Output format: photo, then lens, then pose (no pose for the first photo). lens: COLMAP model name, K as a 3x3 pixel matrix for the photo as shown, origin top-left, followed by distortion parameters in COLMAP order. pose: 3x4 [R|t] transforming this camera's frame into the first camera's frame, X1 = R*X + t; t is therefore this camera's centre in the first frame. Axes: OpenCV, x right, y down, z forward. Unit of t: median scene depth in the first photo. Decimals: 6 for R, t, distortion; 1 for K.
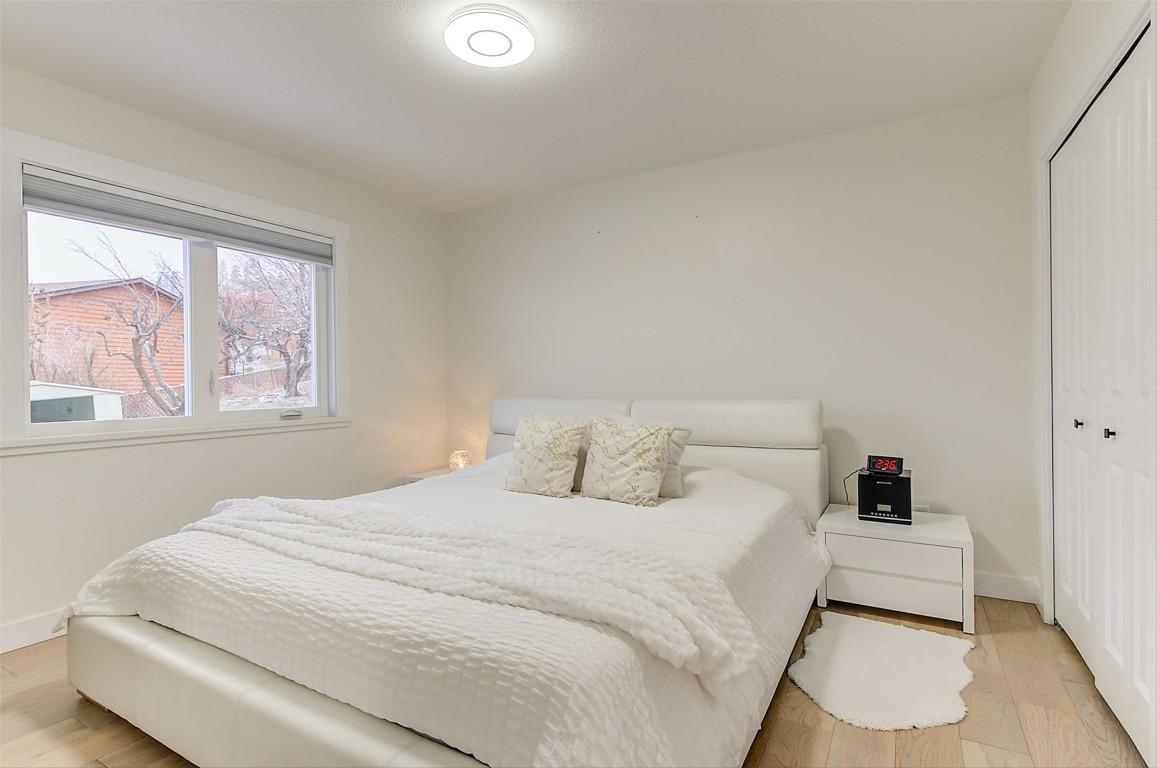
lens RADIAL K [[548.8, 0, 574.4], [0, 548.8, 379.9], [0, 0, 1]] dist [0.000748, -0.000366]
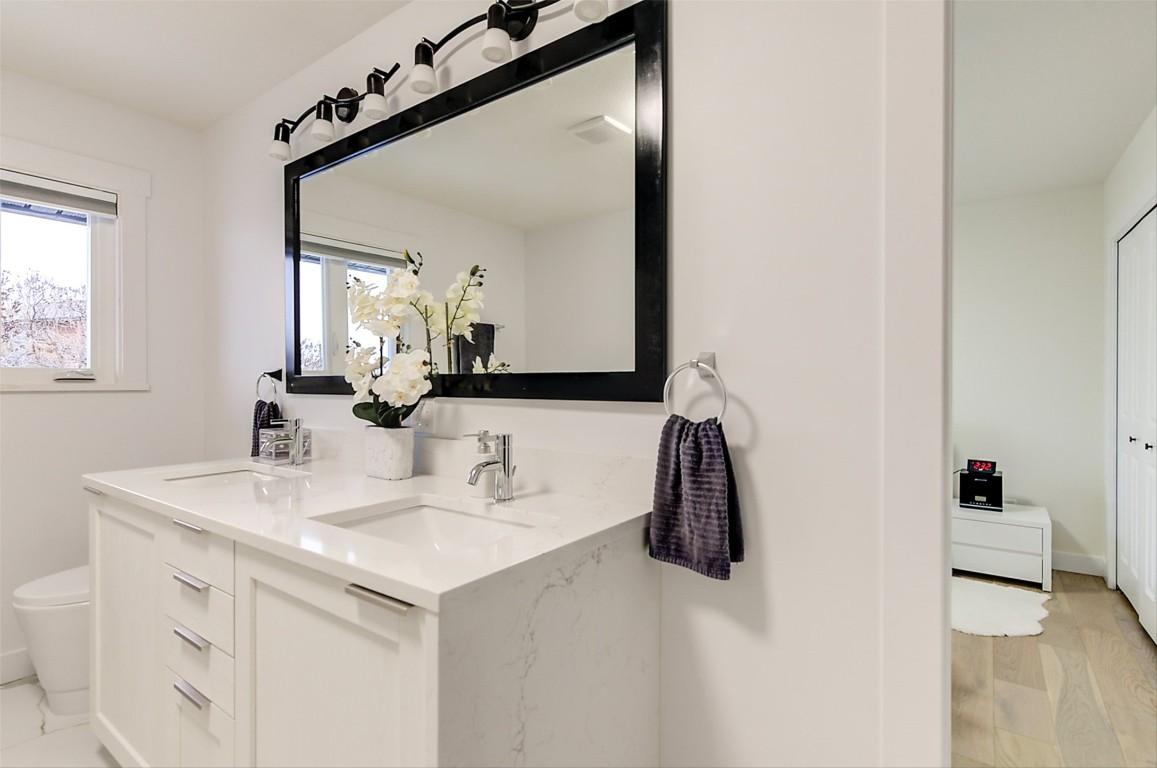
lens RADIAL K [[548.8, 0, 578.5], [0, 548.8, 382.8], [0, 0, 1]] dist [0.000748, -0.000366]
pose [[0.995332, 0.015996, -0.095176, -0.294613], [-0.015726, 0.999870, 0.003593, -0.038867], [0.095221, -0.002079, 0.995454, -0.433185]]
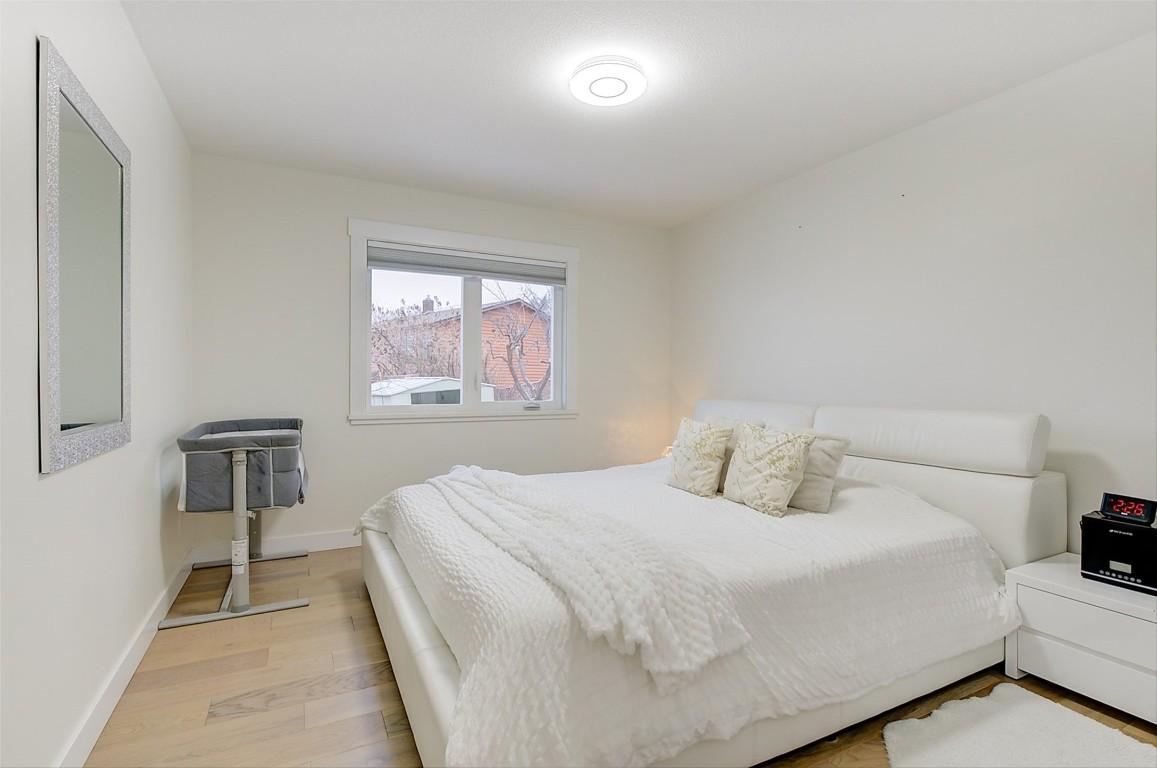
lens RADIAL K [[548.8, 0, 604.6], [0, 548.8, 380.2], [0, 0, 1]] dist [0.000748, -0.000366]
pose [[0.845765, 0.013979, -0.533373, 0.385786], [-0.012670, 0.999901, 0.006115, -0.009158], [0.533406, 0.001586, 0.845858, 0.026069]]
